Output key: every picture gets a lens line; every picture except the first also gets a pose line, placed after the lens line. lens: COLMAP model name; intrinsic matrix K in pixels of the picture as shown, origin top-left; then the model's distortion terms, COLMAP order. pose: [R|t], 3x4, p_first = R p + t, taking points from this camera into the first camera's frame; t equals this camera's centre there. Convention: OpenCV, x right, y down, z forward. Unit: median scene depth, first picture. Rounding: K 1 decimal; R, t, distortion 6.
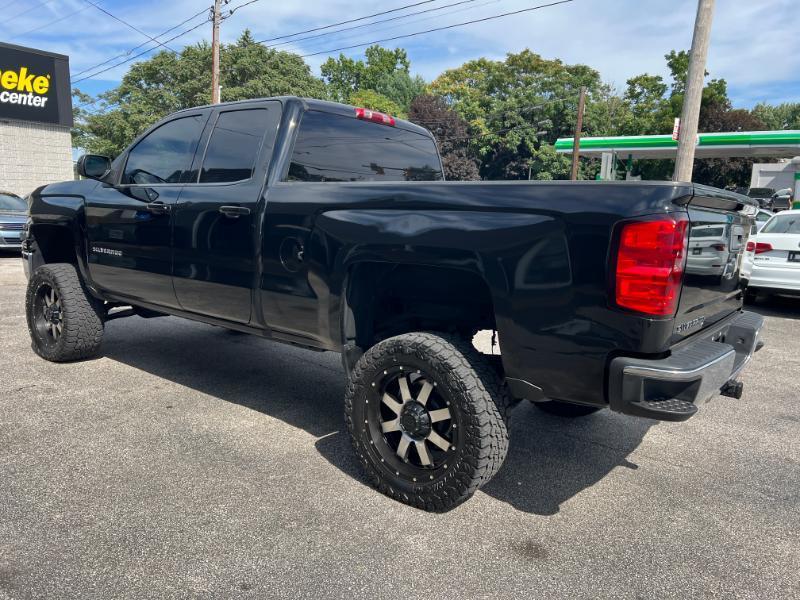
lens RADIAL K [[602.7, 0, 401.5], [0, 602.7, 305.3], [0, 0, 1]] dist [0.046869, -0.055436]
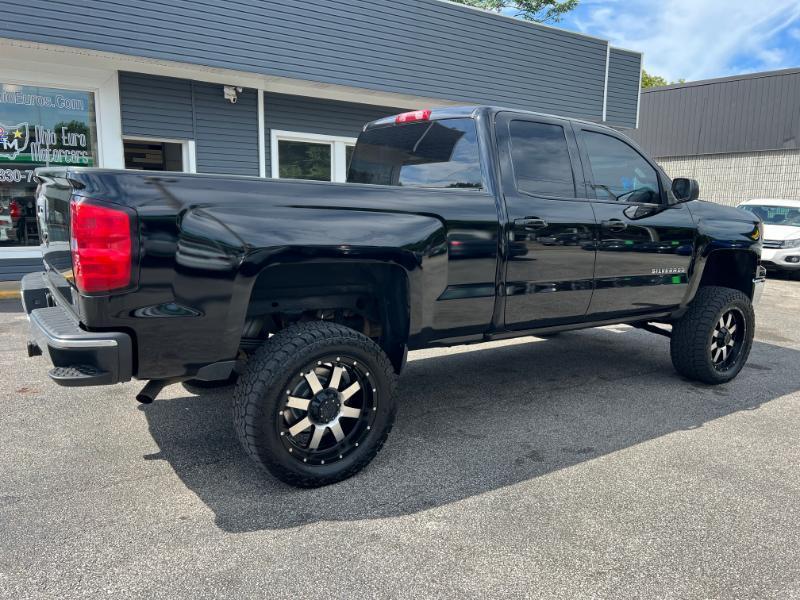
lens RADIAL K [[602.7, 0, 400.0], [0, 602.7, 303.7], [0, 0, 1]] dist [0.046869, -0.055436]
pose [[-0.306277, 0.110074, -0.945557, 0.063727], [-0.199190, 0.963894, 0.176728, -0.012059], [0.930869, 0.242473, -0.273293, 0.087983]]
